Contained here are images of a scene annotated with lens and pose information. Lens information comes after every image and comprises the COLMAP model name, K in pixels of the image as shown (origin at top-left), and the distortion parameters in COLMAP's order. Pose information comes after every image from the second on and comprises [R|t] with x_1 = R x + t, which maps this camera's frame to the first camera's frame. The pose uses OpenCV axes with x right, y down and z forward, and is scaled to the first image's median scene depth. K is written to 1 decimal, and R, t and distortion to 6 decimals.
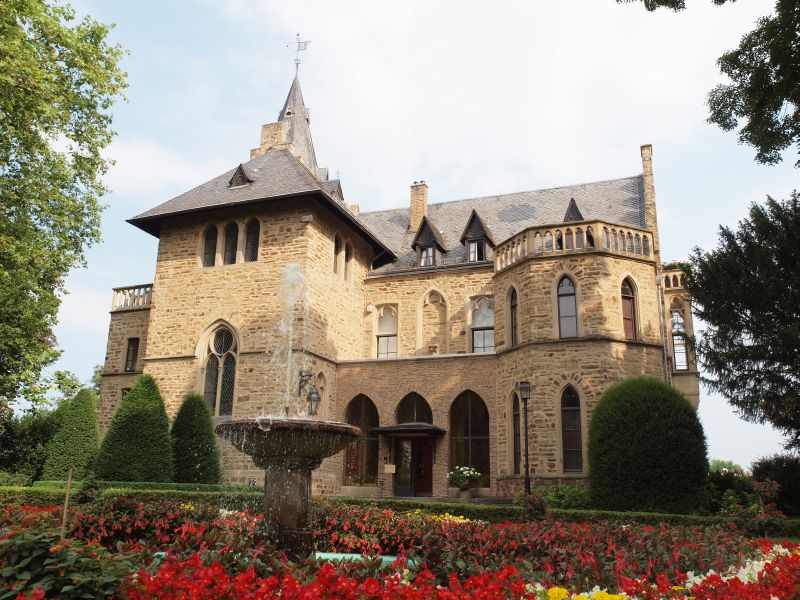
lens RADIAL K [[694.1, 0, 400.0], [0, 694.1, 300.0], [0, 0, 1]] dist [-0.084997, 0.148929]
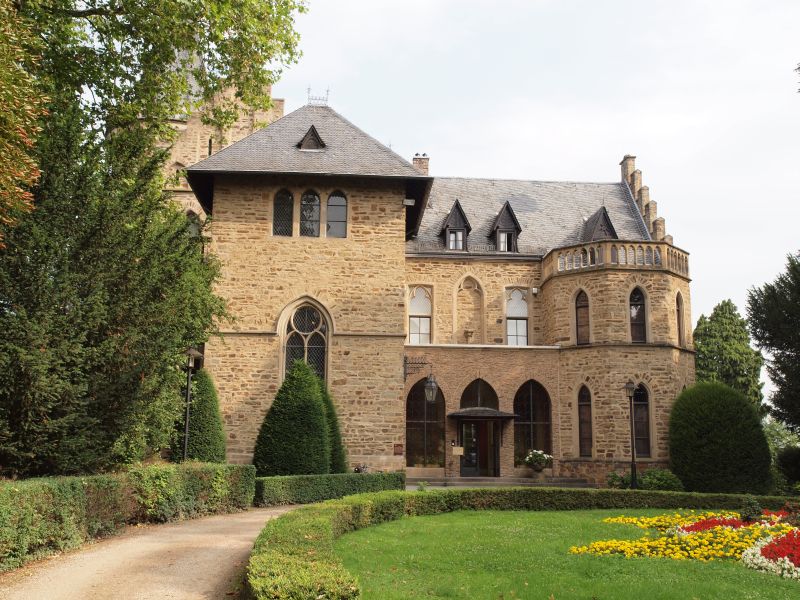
lens RADIAL K [[801.7, 0, 400.0], [0, 801.7, 300.0], [0, 0, 1]] dist [-0.048747, 0.143540]
pose [[0.907031, 0.070544, 0.415113, -0.606932], [-0.110370, 0.991227, 0.072712, -0.061422], [-0.406342, -0.111768, 0.906859, -0.043746]]
